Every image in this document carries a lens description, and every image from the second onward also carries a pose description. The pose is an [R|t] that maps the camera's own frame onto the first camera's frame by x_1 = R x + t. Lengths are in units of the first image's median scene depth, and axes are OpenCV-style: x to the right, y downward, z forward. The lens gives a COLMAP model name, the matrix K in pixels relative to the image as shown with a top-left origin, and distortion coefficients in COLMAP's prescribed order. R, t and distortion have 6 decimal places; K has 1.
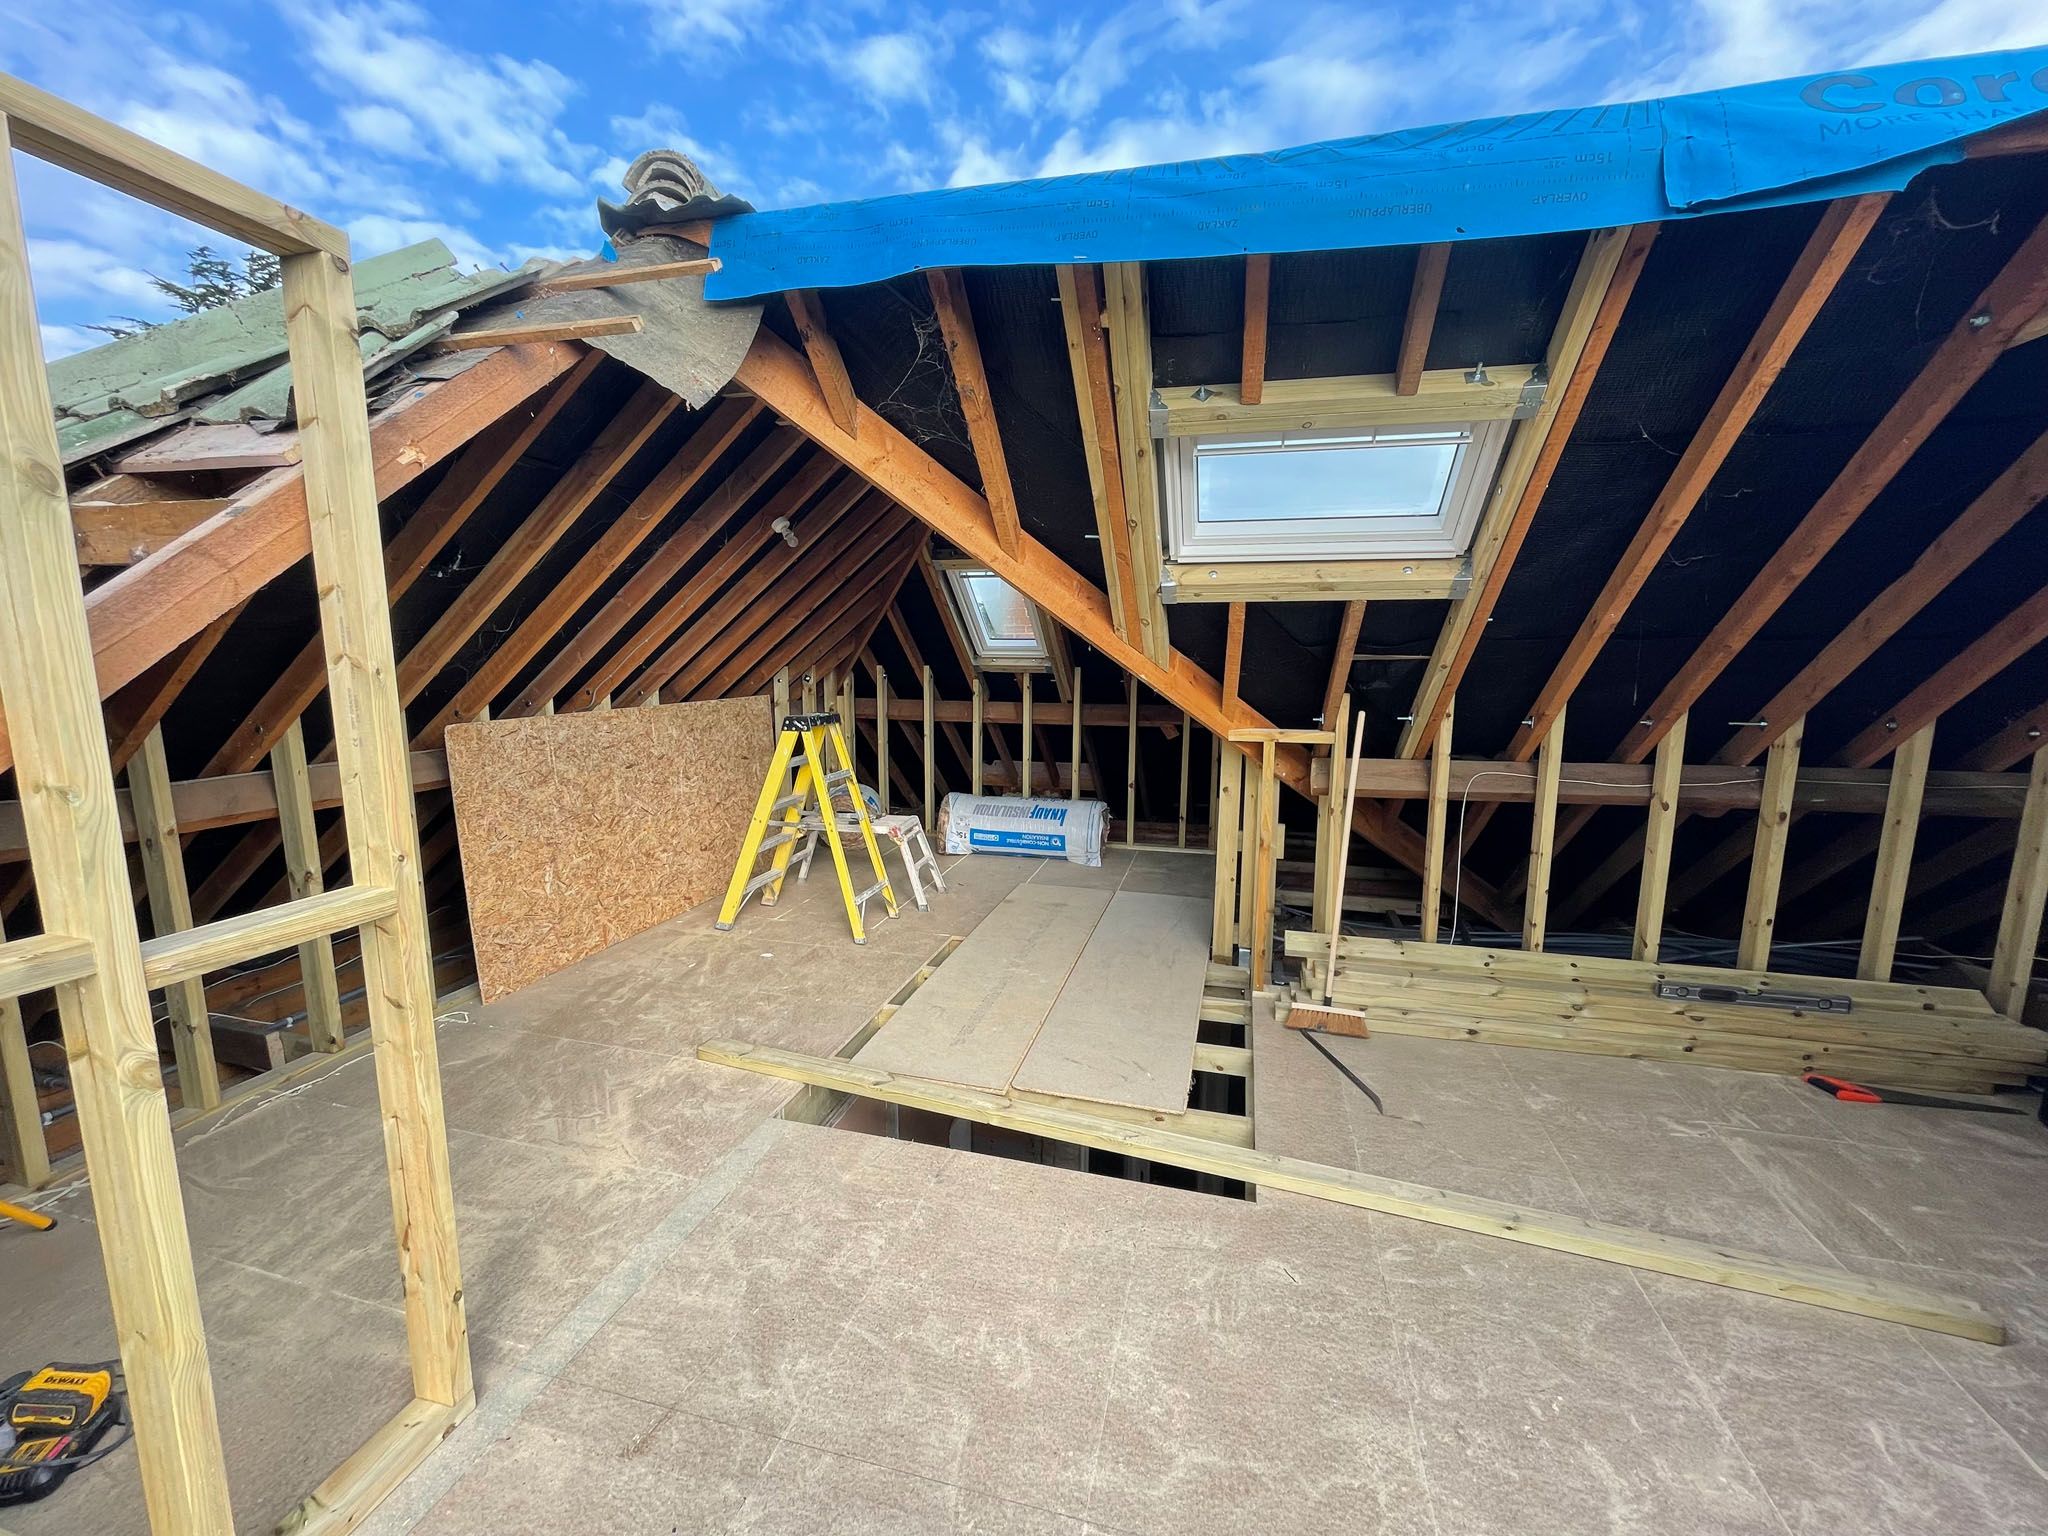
lens RADIAL K [[825.9, 0, 1018.0], [0, 825.9, 770.2], [0, 0, 1]] dist [-0.002556, 0.000625]
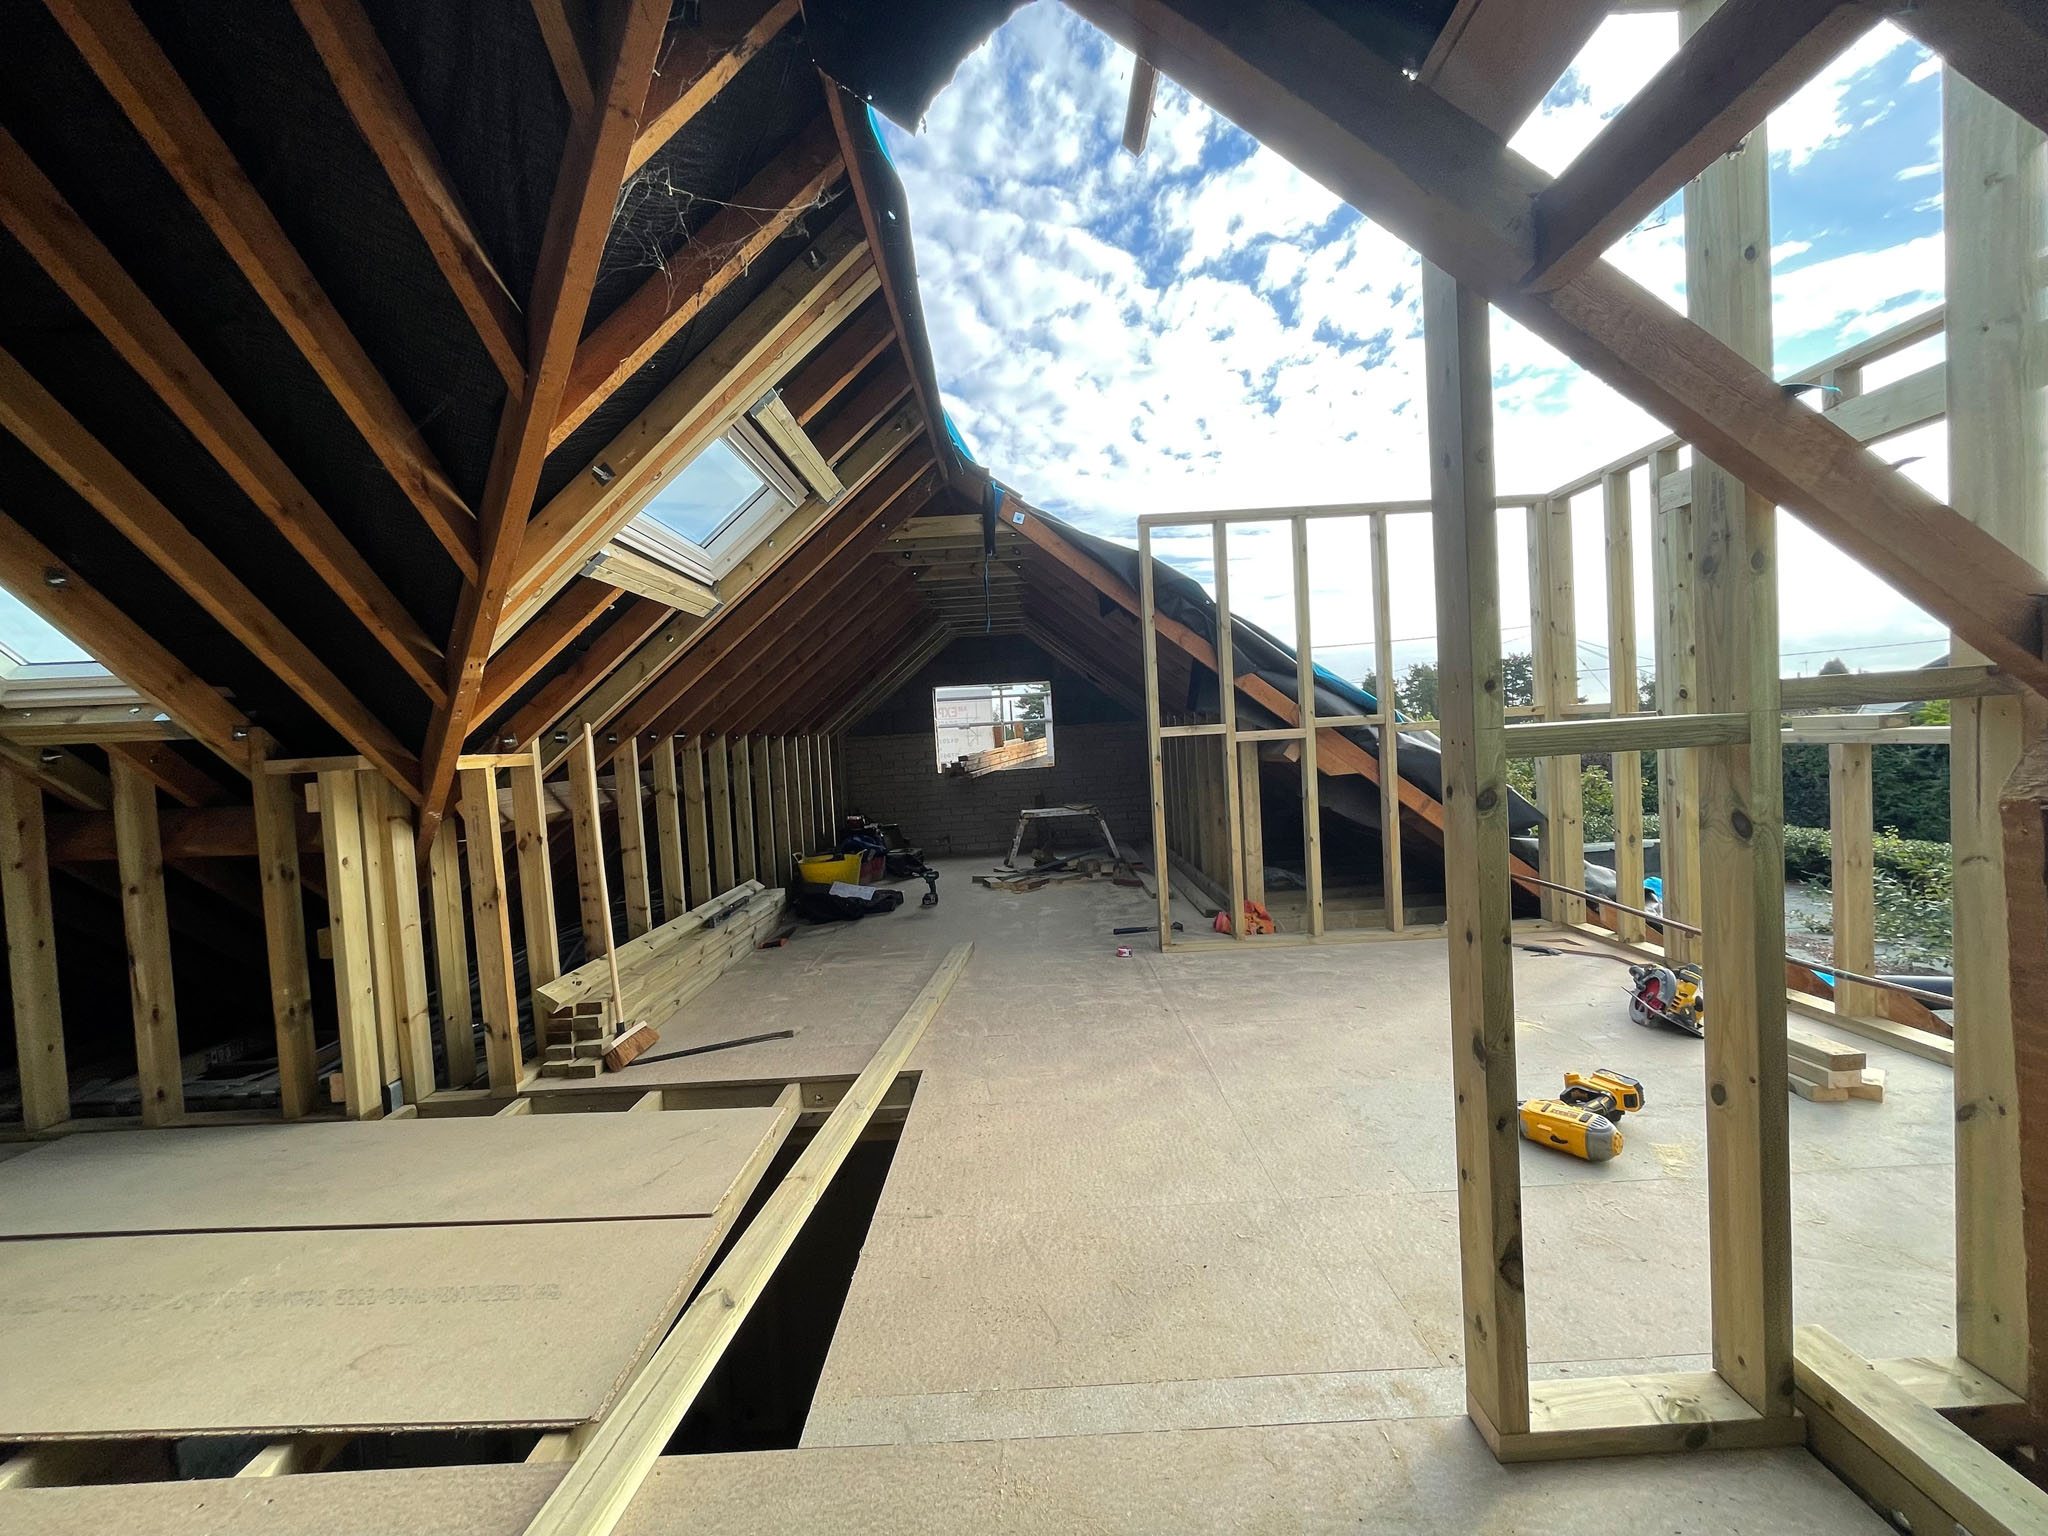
lens RADIAL K [[825.9, 0, 1022.4], [0, 825.9, 777.7], [0, 0, 1]] dist [-0.002556, 0.000625]
pose [[-0.264828, -0.020538, 0.964077, -0.739779], [0.199909, 0.976884, 0.075724, 0.020903], [-0.943347, 0.212781, -0.254600, 0.844463]]
